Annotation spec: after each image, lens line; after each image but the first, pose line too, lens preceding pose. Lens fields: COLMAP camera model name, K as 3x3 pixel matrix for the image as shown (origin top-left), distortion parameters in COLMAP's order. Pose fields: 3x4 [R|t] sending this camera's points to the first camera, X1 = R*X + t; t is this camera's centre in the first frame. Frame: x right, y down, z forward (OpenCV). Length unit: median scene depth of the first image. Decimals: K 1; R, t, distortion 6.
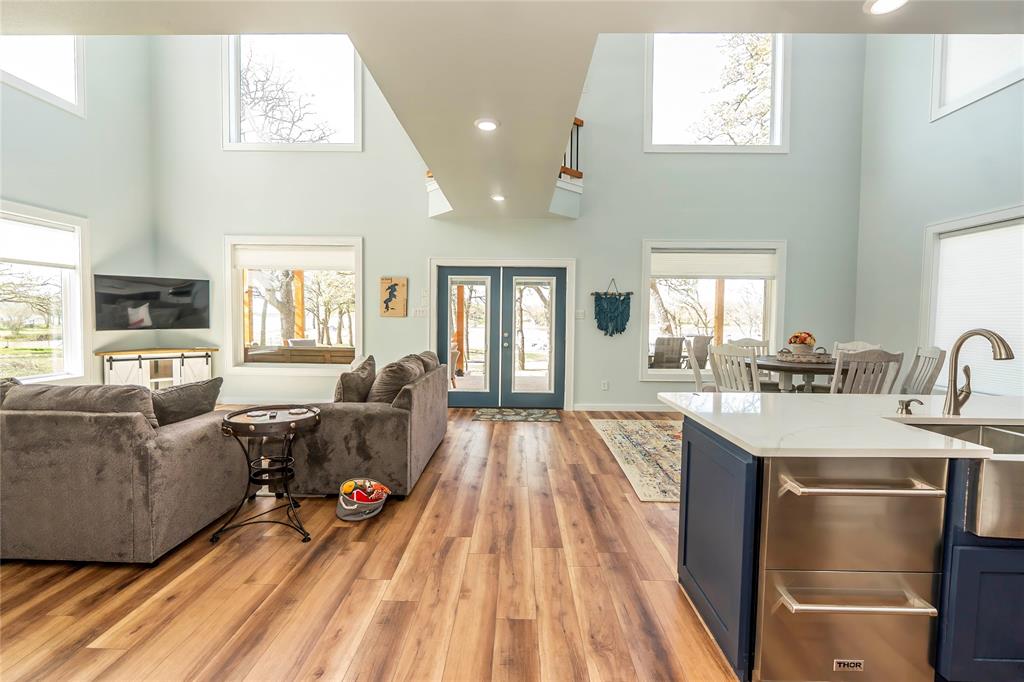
lens RADIAL K [[428.9, 0, 513.3], [0, 428.9, 336.2], [0, 0, 1]] dist [-0.005953, 0.000203]
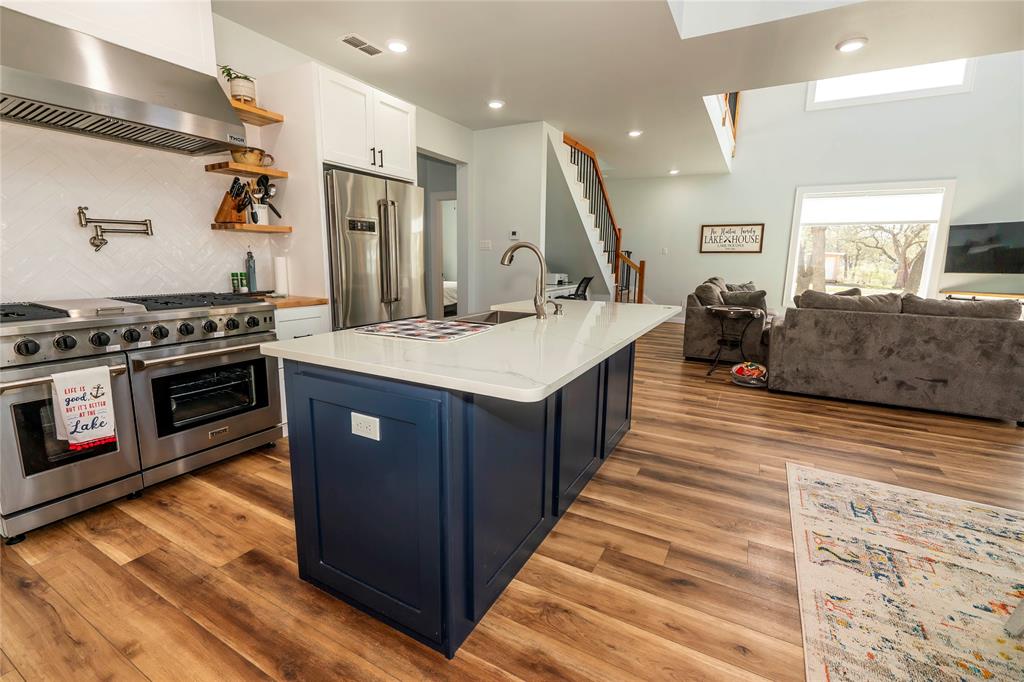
lens RADIAL K [[449.4, 0, 507.5], [0, 449.4, 338.7], [0, 0, 1]] dist [-0.010284, -0.000263]
pose [[-0.476387, 0.131826, -0.869297, 1.145184], [-0.051604, 0.982800, 0.177318, 0.017092], [0.877720, 0.129331, -0.461390, 0.797644]]
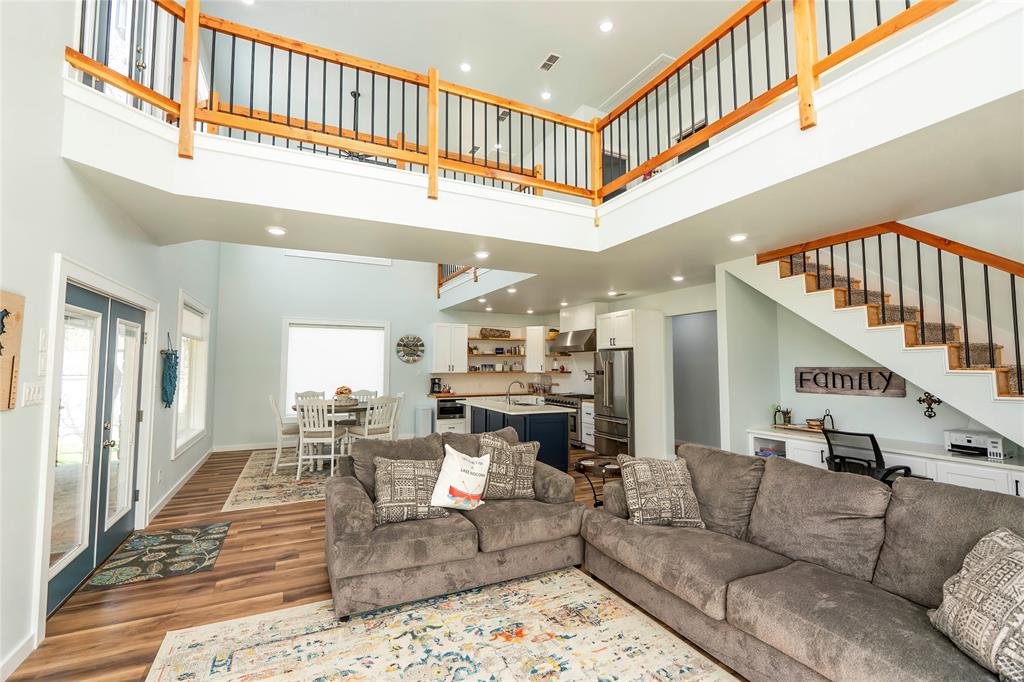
lens RADIAL K [[447.6, 0, 512.0], [0, 447.6, 341.0], [0, 0, 1]] dist [-0.002261, -0.000065]
pose [[-0.455920, 0.037776, 0.889219, -1.334916], [0.028530, 0.999206, -0.027821, -0.138833], [-0.889563, 0.012685, -0.456636, 1.468702]]
